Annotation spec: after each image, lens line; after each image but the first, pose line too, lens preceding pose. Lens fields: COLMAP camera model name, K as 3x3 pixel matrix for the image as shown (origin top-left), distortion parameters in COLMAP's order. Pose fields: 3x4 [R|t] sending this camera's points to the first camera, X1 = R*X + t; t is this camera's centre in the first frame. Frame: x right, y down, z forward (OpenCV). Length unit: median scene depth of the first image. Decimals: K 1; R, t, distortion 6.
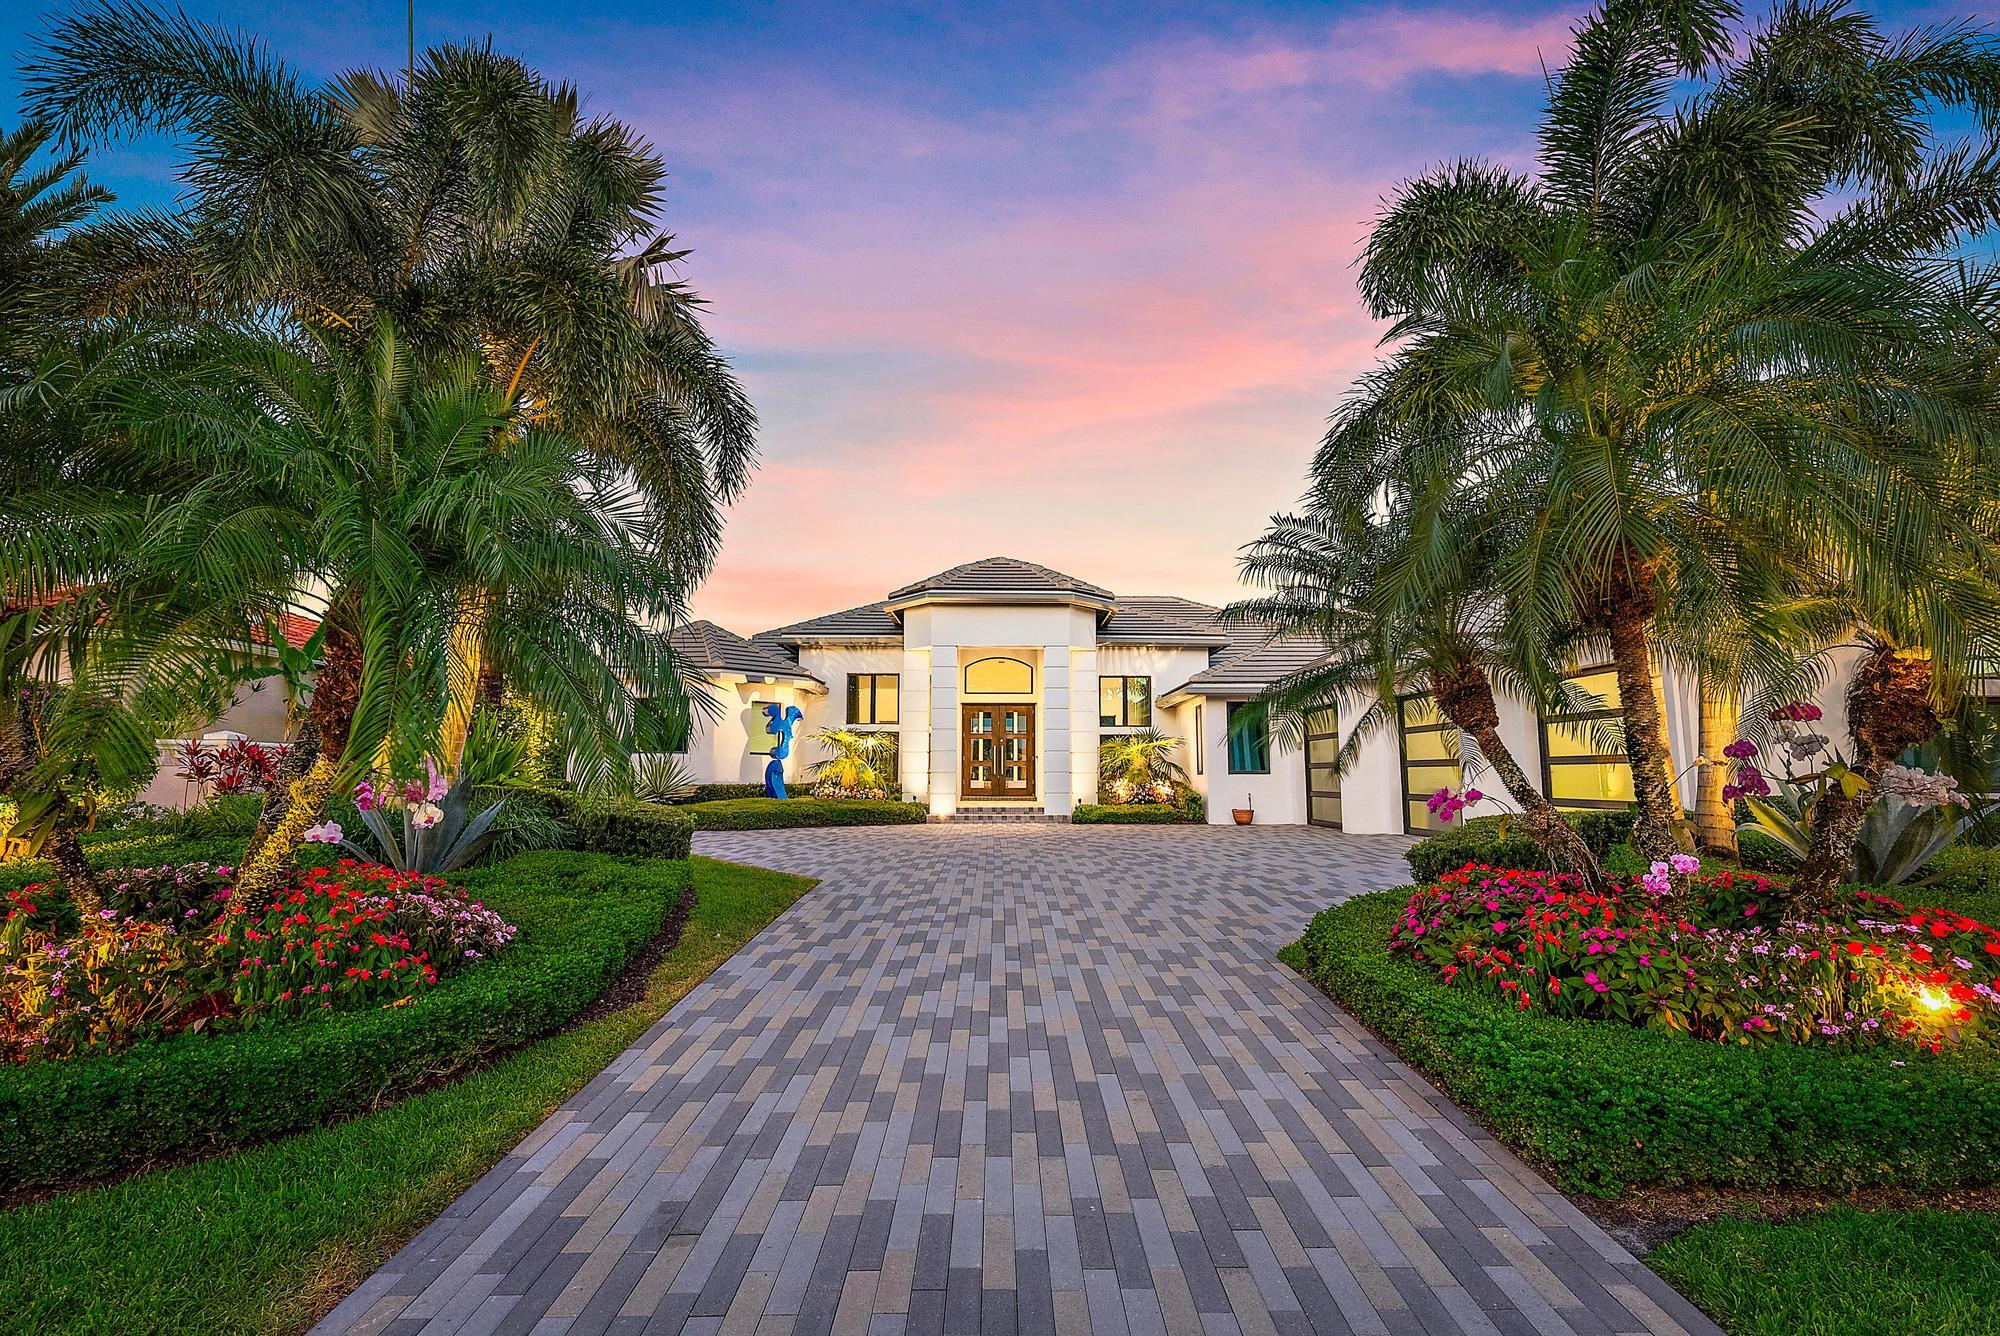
lens RADIAL K [[885.0, 0, 1000.0], [0, 885.0, 668.0], [0, 0, 1]] dist [0.001749, 0.000785]
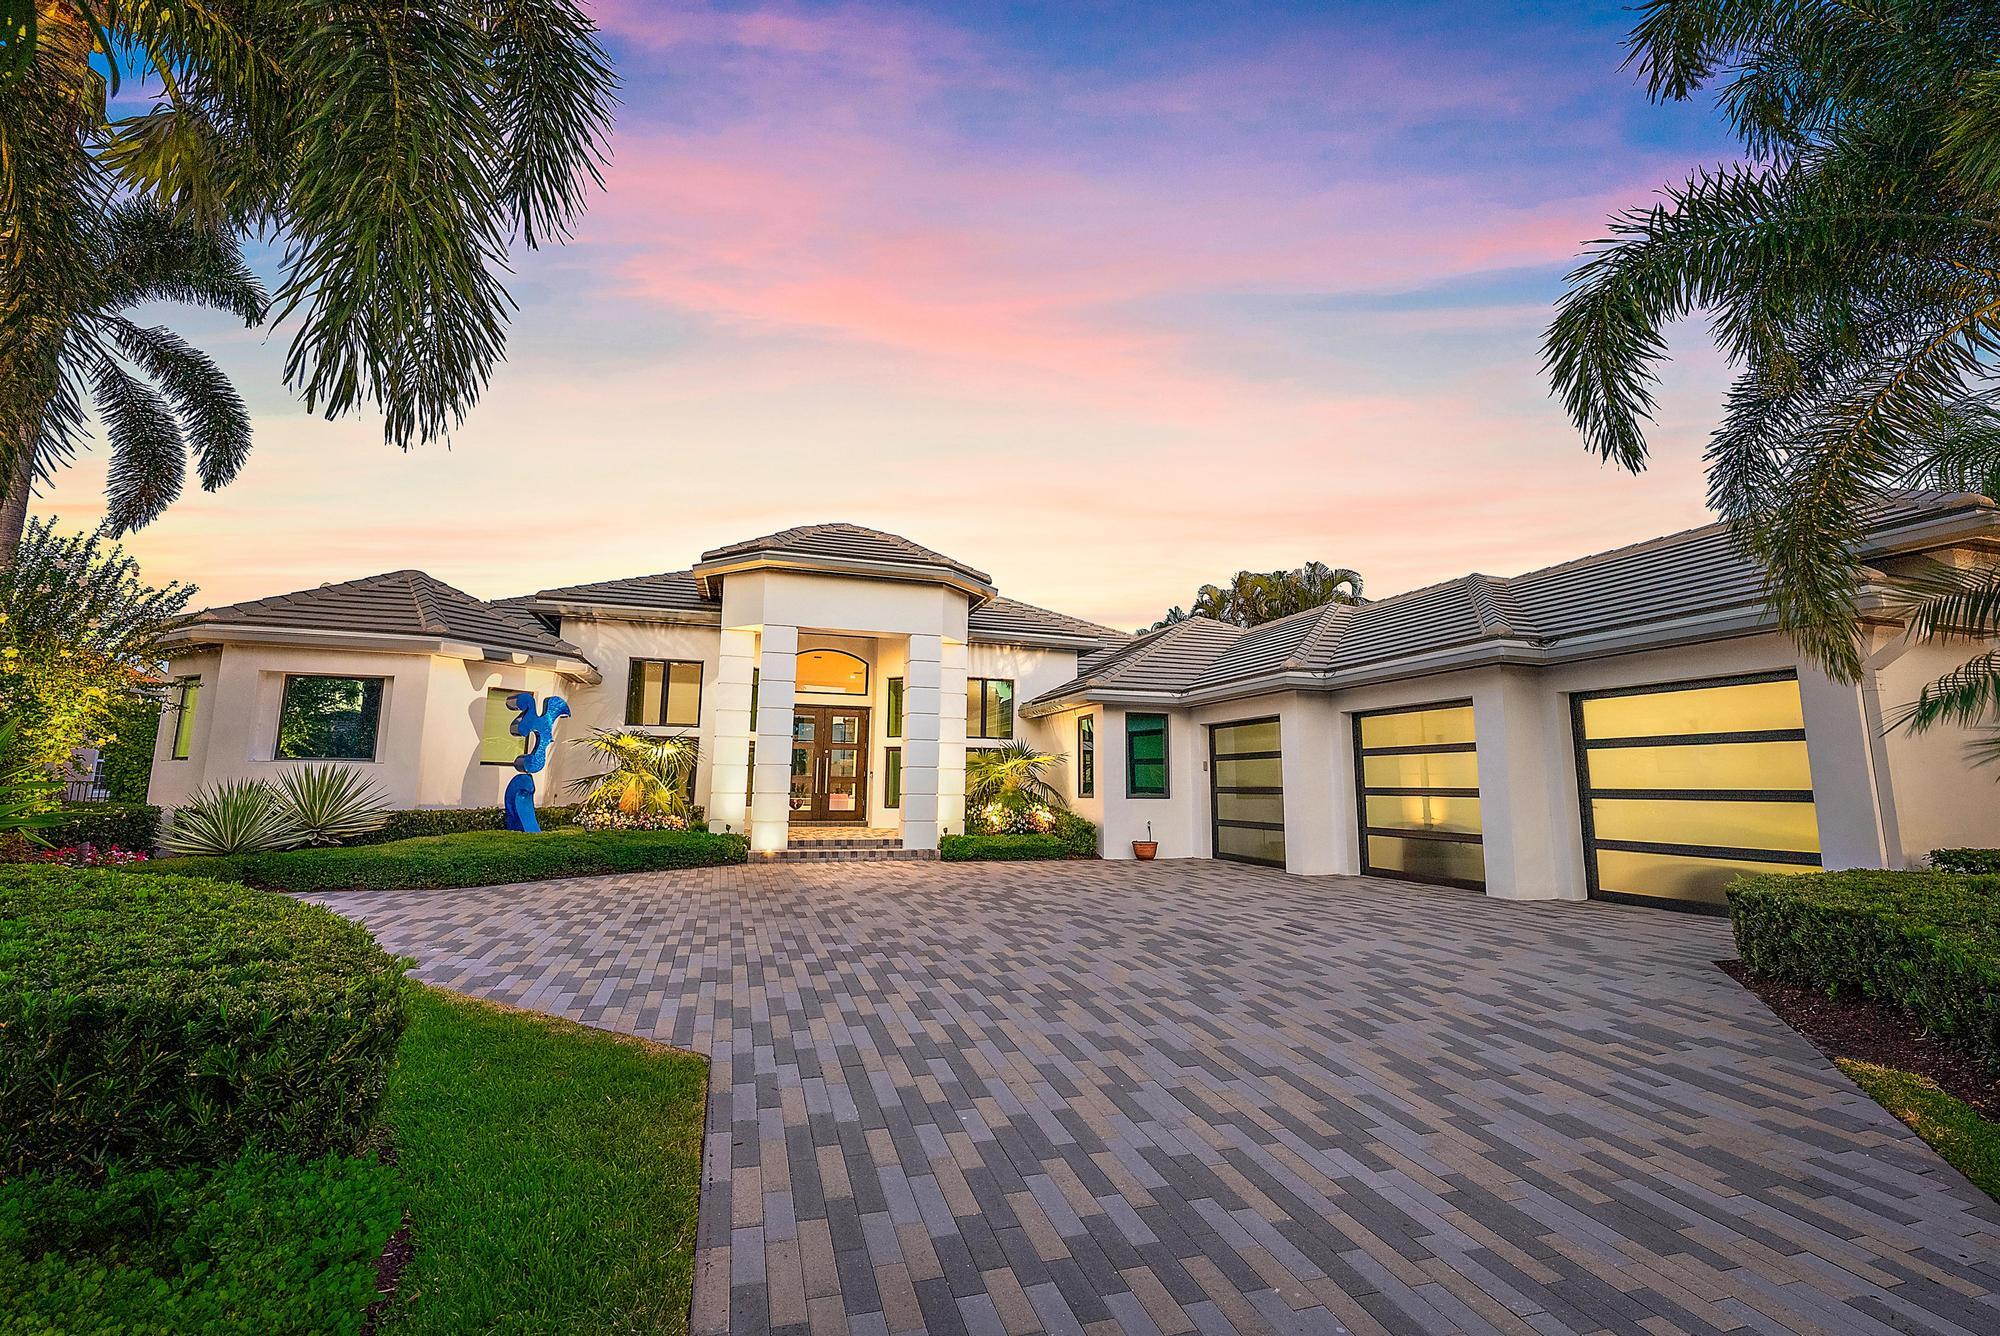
lens RADIAL K [[849.1, 0, 1001.0], [0, 849.1, 654.9], [0, 0, 1]] dist [0.001851, 0.000038]
pose [[0.955093, 0.055197, 0.291119, -0.093924], [-0.045755, 0.998185, -0.039149, 0.019996], [-0.292751, 0.024071, 0.955886, 0.251003]]
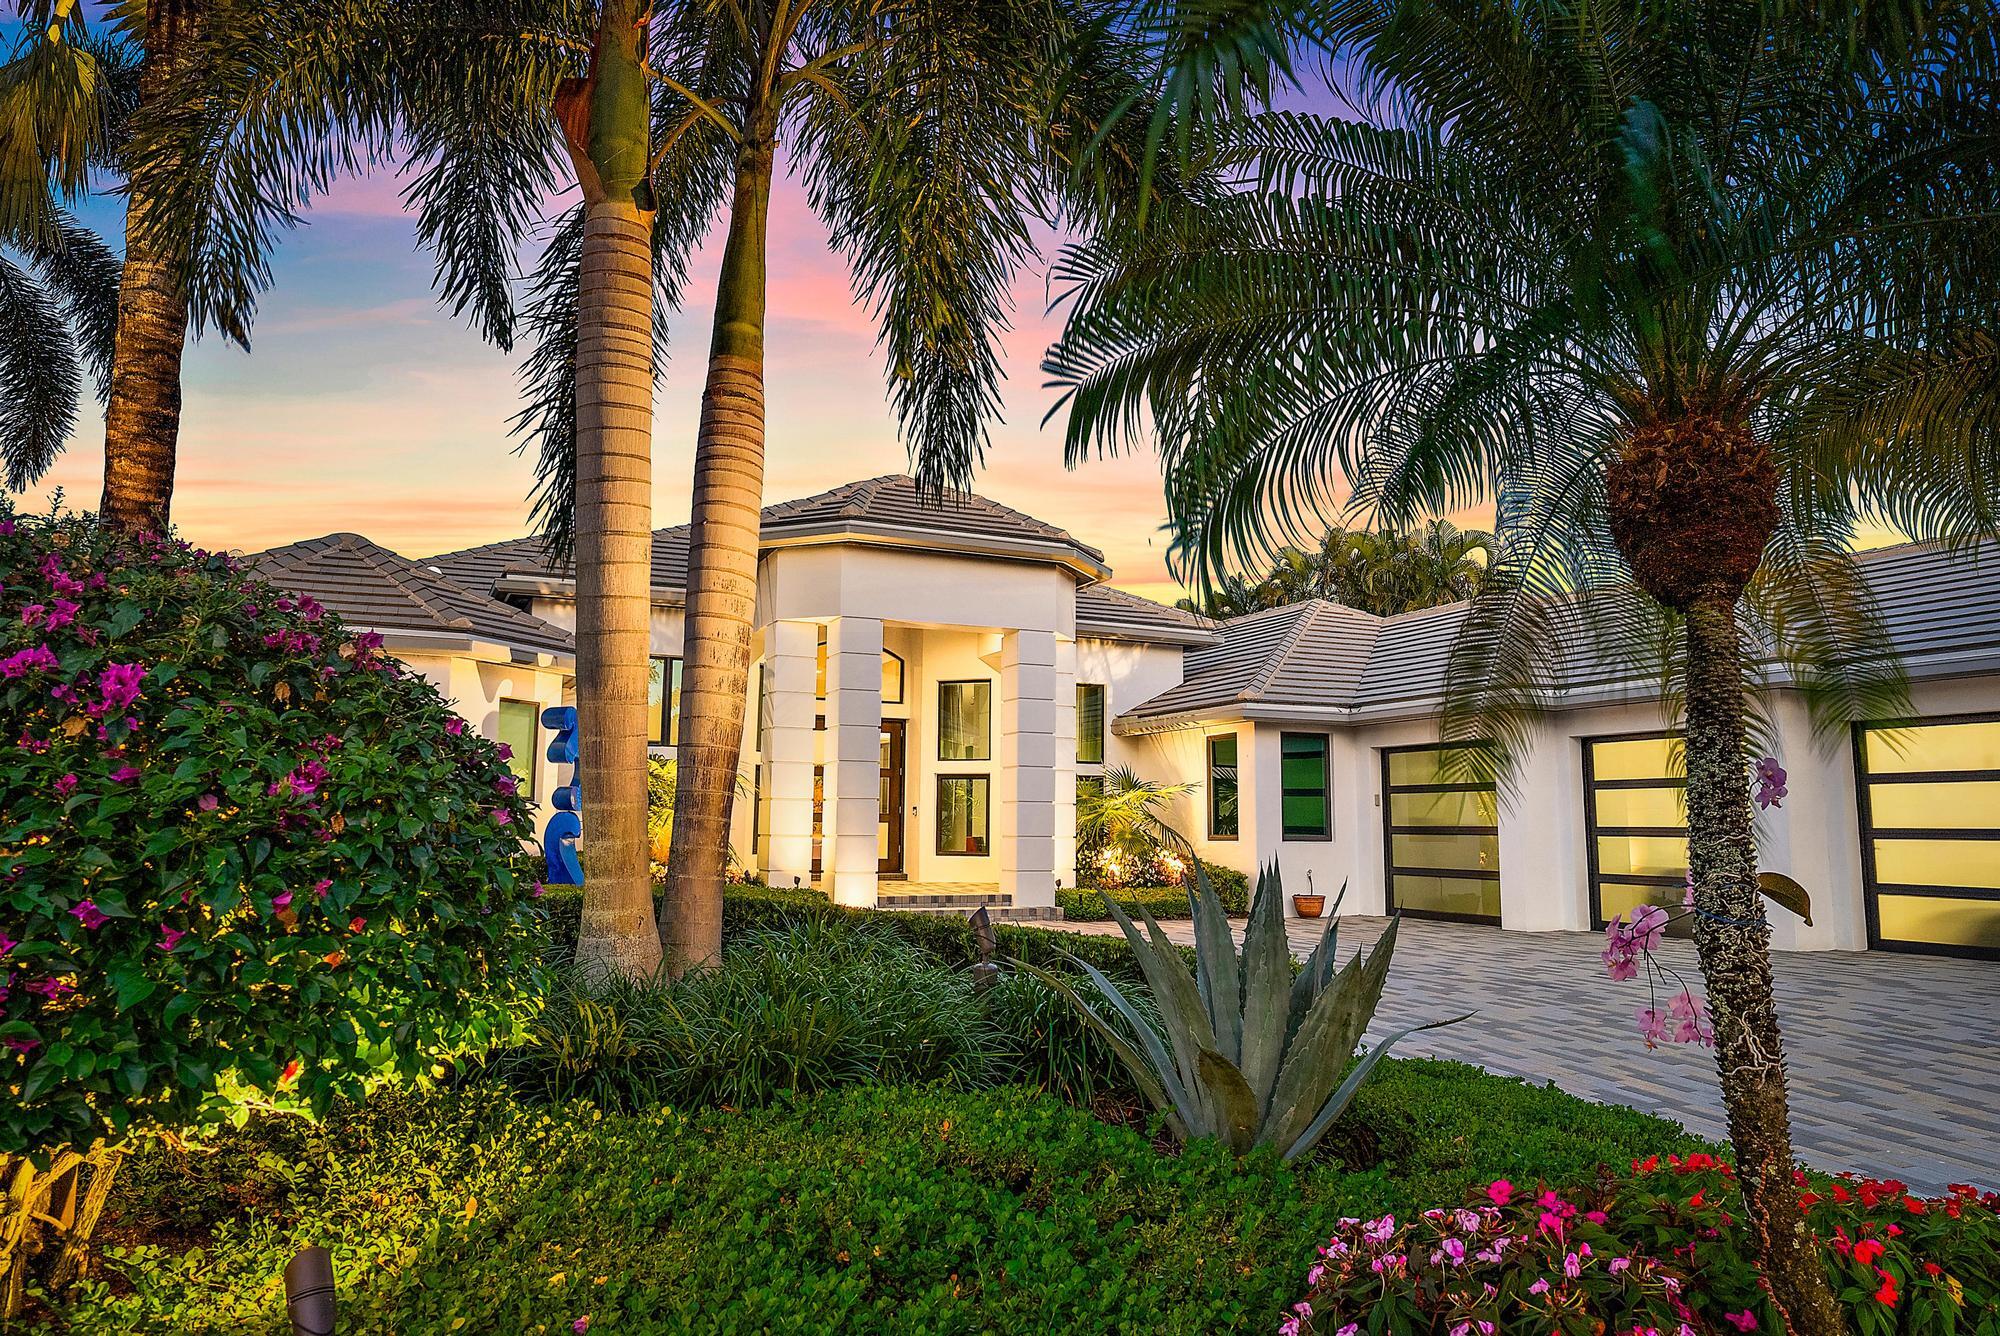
lens RADIAL K [[1315.9, 0, 1010.3], [0, 1315.9, 641.0], [0, 0, 1]] dist [0.000596, 0.000426]
pose [[0.913617, 0.063441, 0.401596, -0.321958], [-0.056580, 0.997979, -0.028936, 0.009830], [-0.402620, 0.003714, 0.915359, 0.171519]]
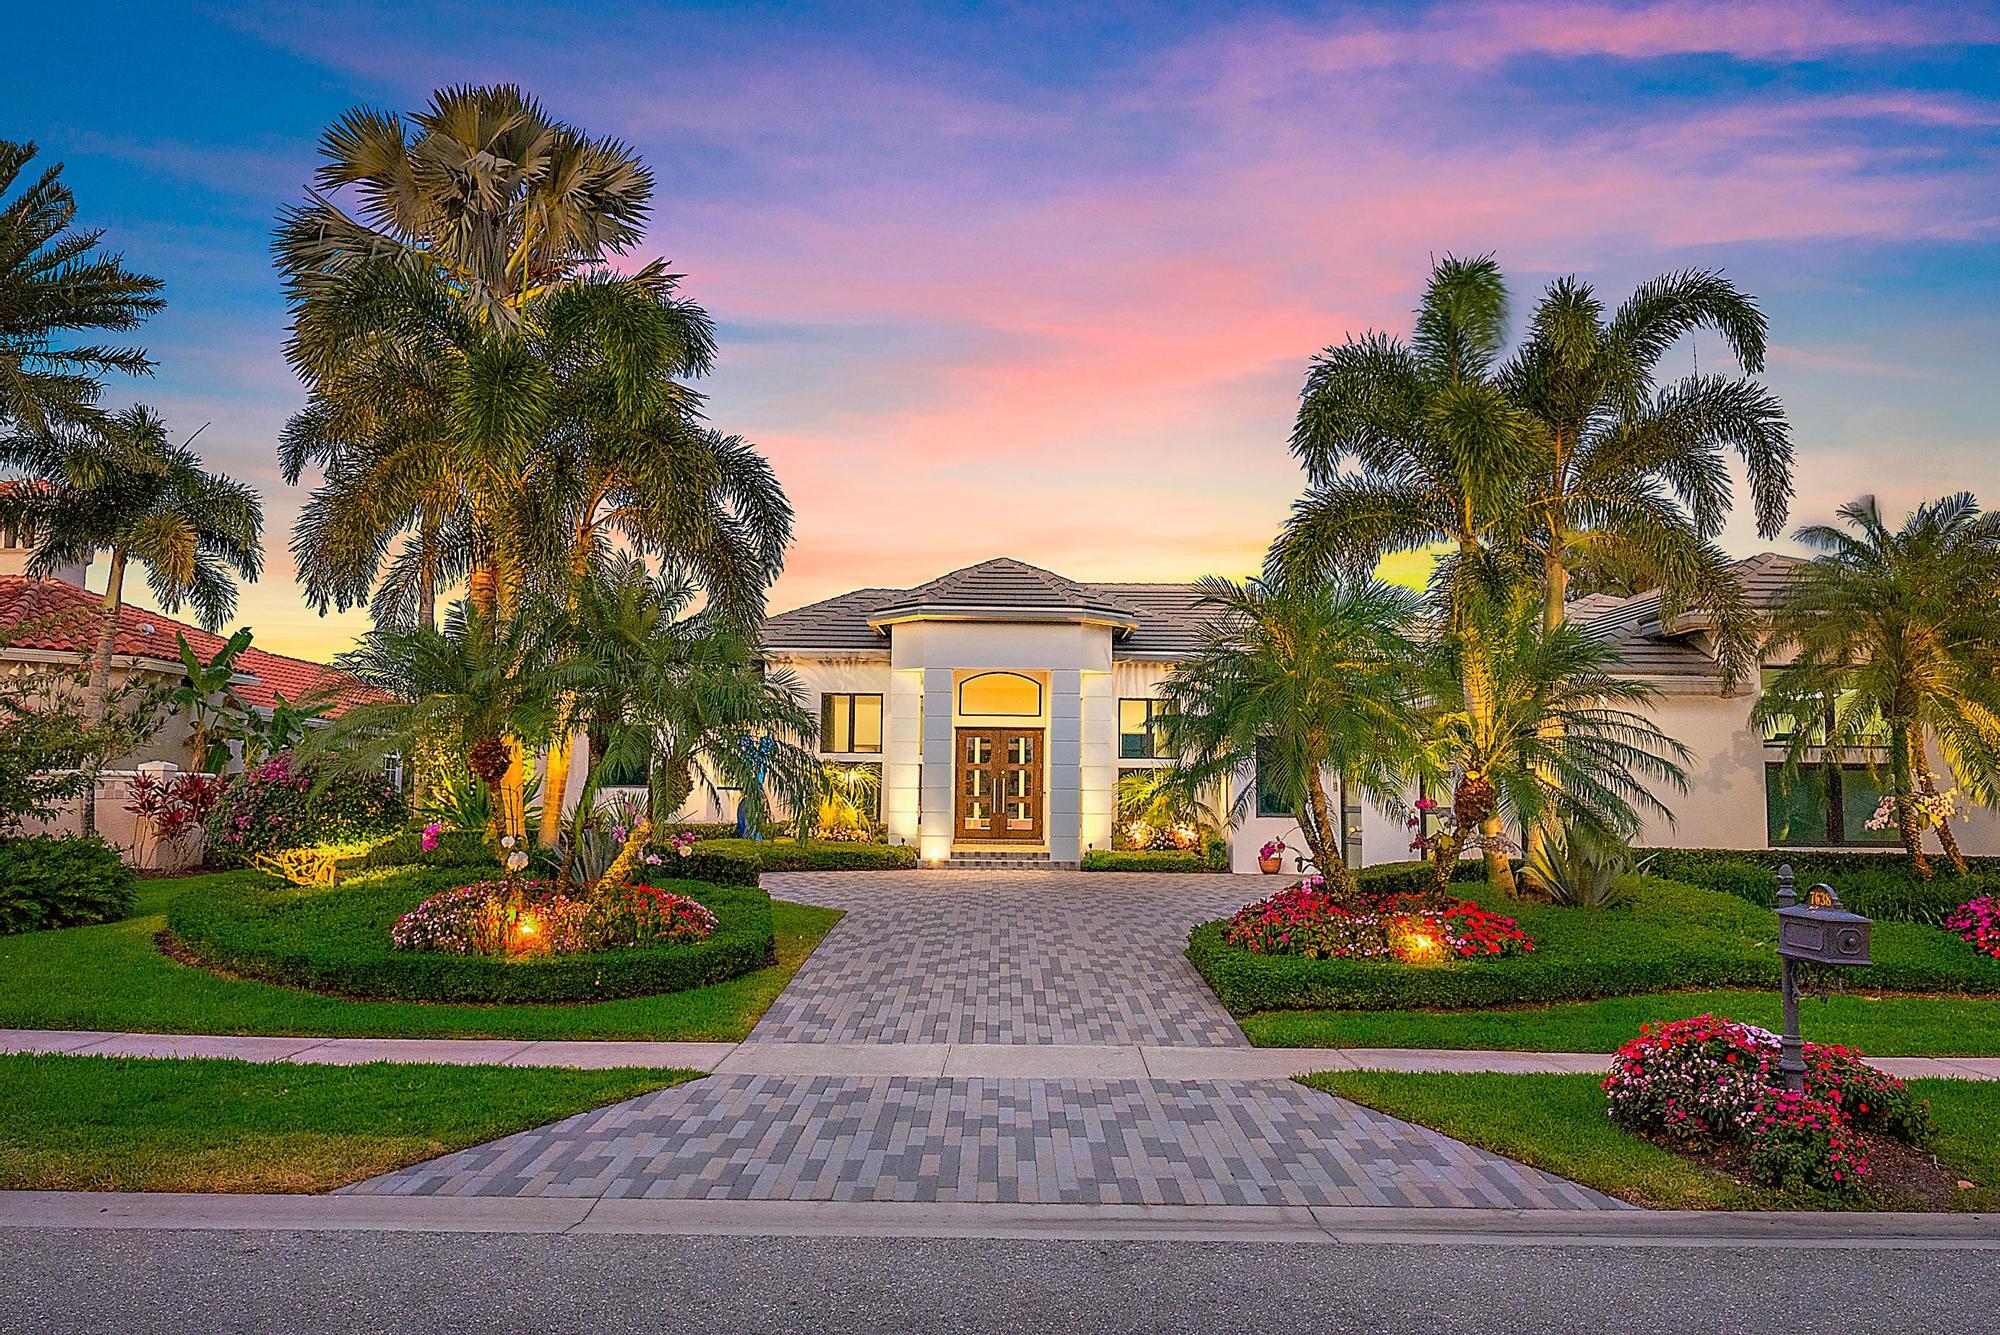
lens RADIAL K [[1457.5, 0, 1003.0], [0, 1457.5, 644.9], [0, 0, 1]] dist [0.006399, 0.001619]
pose [[0.999952, 0.009697, -0.001660, 0.003424], [-0.009673, 0.999861, 0.013587, -0.069295], [0.001791, -0.013571, 0.999906, -0.452443]]
